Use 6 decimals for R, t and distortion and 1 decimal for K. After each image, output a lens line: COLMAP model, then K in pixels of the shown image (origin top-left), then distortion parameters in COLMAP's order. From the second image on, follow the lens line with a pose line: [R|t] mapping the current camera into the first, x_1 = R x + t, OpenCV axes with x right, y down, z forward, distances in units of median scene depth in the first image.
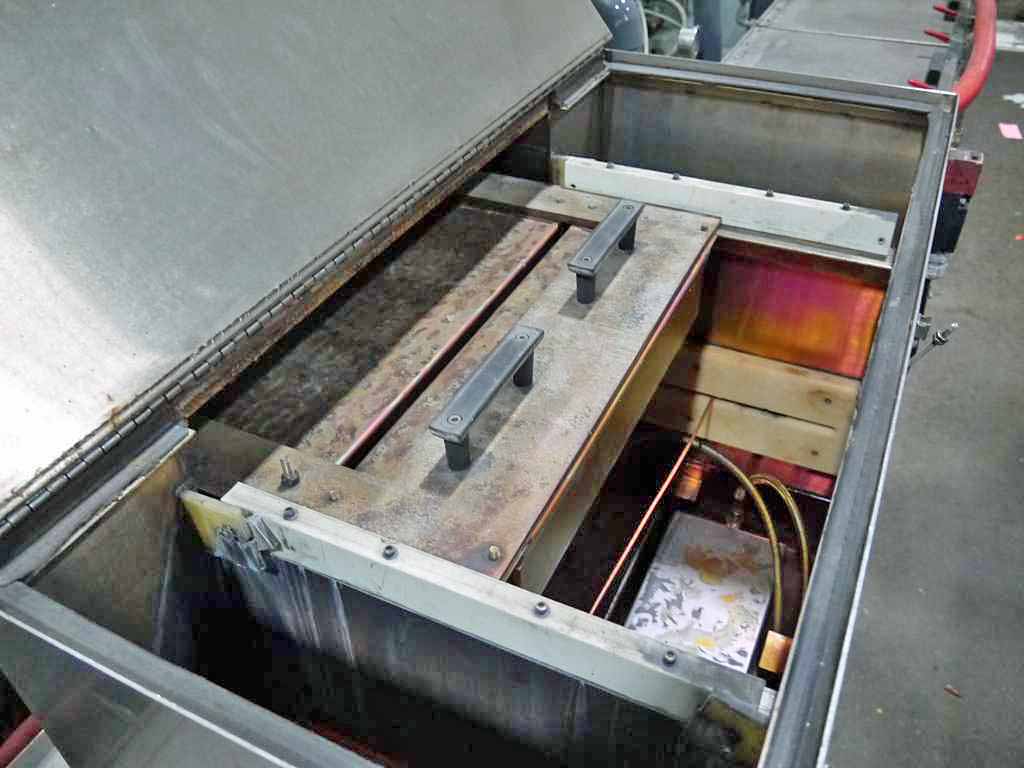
lens RADIAL K [[861.7, 0, 512.0], [0, 861.7, 384.0], [0, 0, 1]] dist [-0.037715, 0.013595]
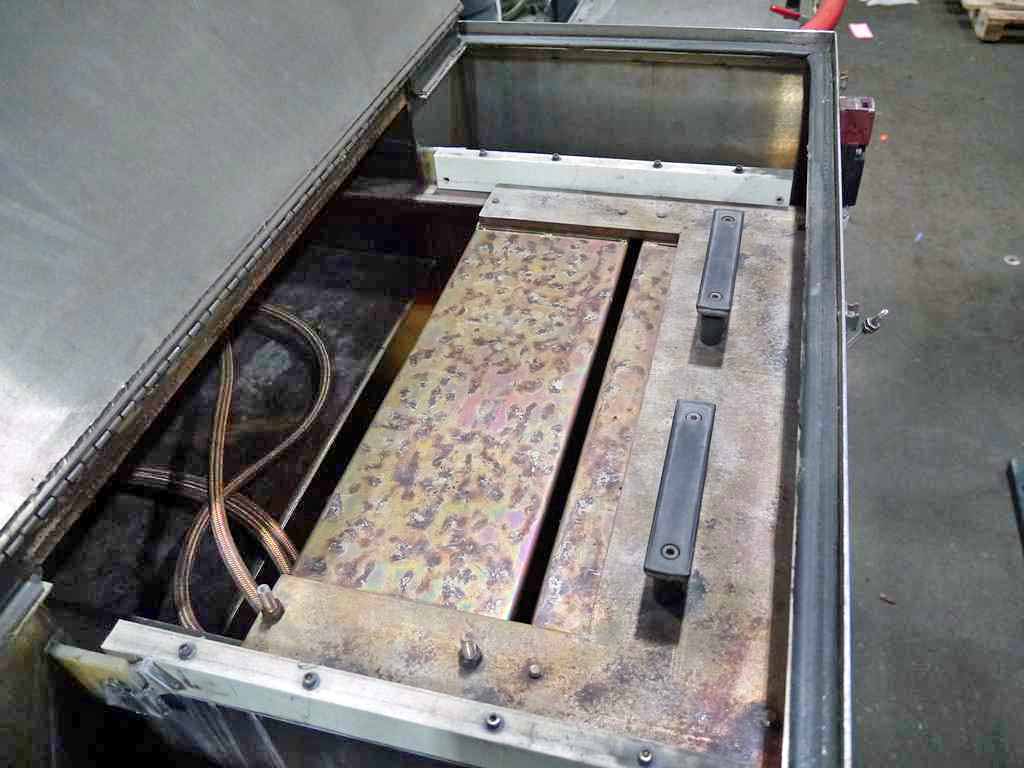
lens RADIAL K [[861.7, 0, 512.0], [0, 861.7, 384.0], [0, 0, 1]] dist [-0.037715, 0.013595]
pose [[0.981341, -0.160088, 0.106498, 0.008136], [0.153296, 0.985753, 0.069225, -0.078152], [-0.116063, -0.051608, 0.991900, 0.083228]]
